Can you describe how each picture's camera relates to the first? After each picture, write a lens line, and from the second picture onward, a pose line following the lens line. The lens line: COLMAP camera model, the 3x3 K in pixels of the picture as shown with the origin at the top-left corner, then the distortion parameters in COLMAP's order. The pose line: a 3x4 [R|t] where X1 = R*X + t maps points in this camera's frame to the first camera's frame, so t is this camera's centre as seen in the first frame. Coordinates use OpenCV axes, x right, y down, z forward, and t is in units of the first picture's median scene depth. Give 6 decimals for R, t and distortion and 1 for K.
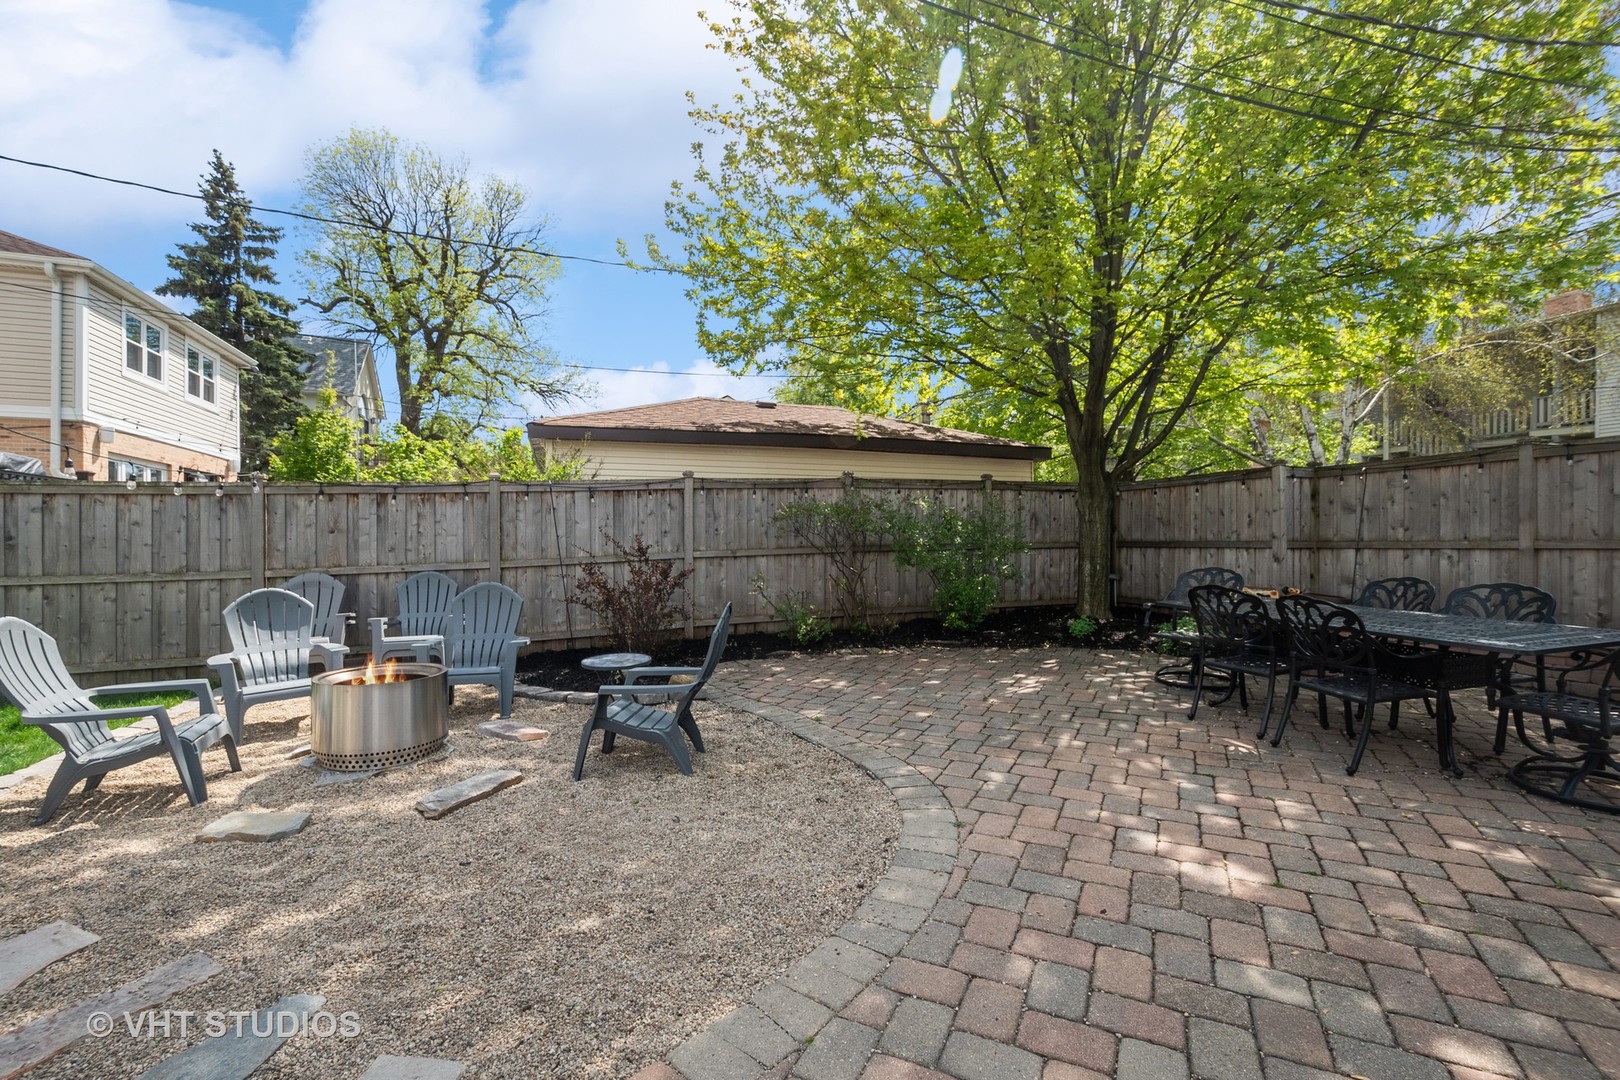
lens RADIAL K [[711.8, 0, 815.1], [0, 711.8, 544.3], [0, 0, 1]] dist [0.010304, -0.003628]
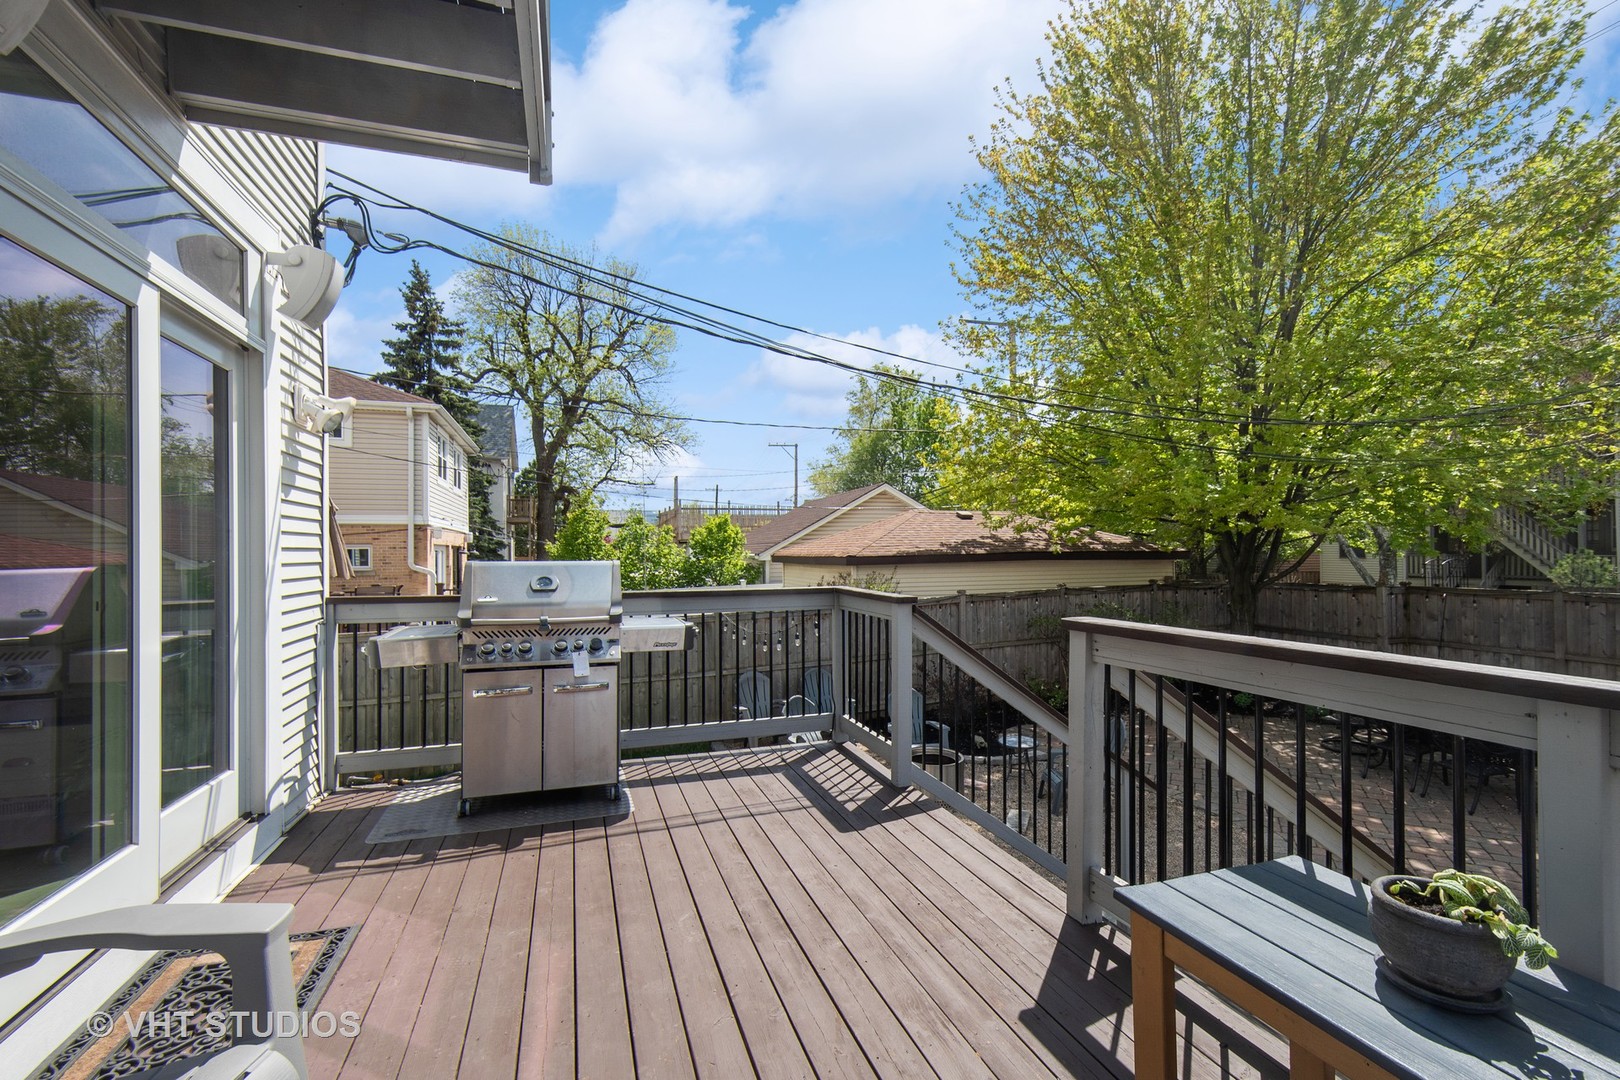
lens RADIAL K [[711.8, 0, 805.5], [0, 711.8, 543.6], [0, 0, 1]] dist [0.010304, -0.003628]
pose [[0.999612, -0.008389, -0.026557, -0.166437], [0.008184, 0.999936, -0.007798, -0.068727], [0.026620, 0.007577, 0.999617, -0.166669]]
